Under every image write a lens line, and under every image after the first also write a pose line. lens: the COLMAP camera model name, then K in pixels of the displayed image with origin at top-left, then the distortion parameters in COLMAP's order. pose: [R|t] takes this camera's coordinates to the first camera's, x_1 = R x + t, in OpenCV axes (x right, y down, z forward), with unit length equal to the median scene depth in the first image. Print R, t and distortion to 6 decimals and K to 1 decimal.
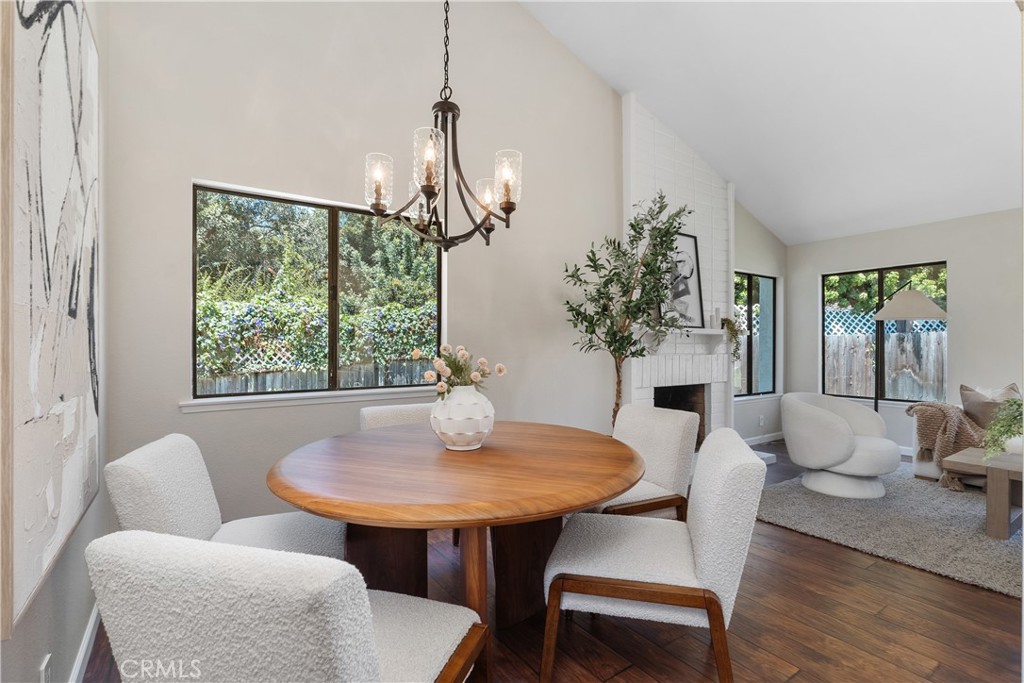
lens RADIAL K [[480.5, 0, 513.1], [0, 480.5, 341.3], [0, 0, 1]] dist [-0.001034, -0.000202]
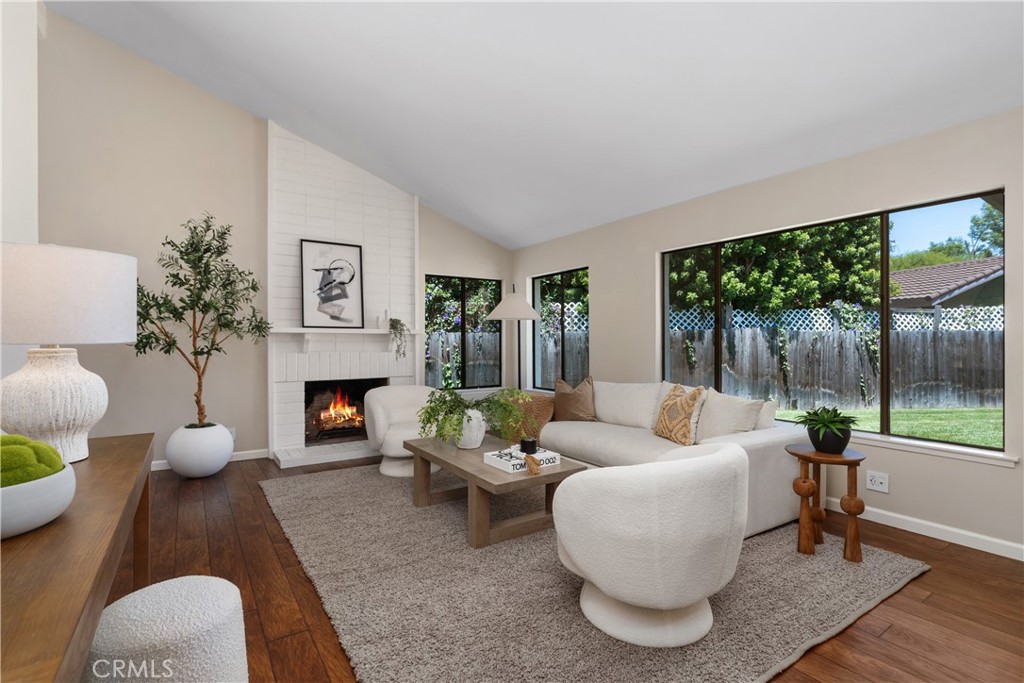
lens RADIAL K [[480.5, 0, 507.5], [0, 480.5, 344.0], [0, 0, 1]] dist [-0.001034, -0.000202]
pose [[0.999834, -0.003824, -0.017798, 0.650123], [0.004095, 0.999875, 0.015239, -0.005683], [0.017737, -0.015309, 0.999725, -0.096864]]
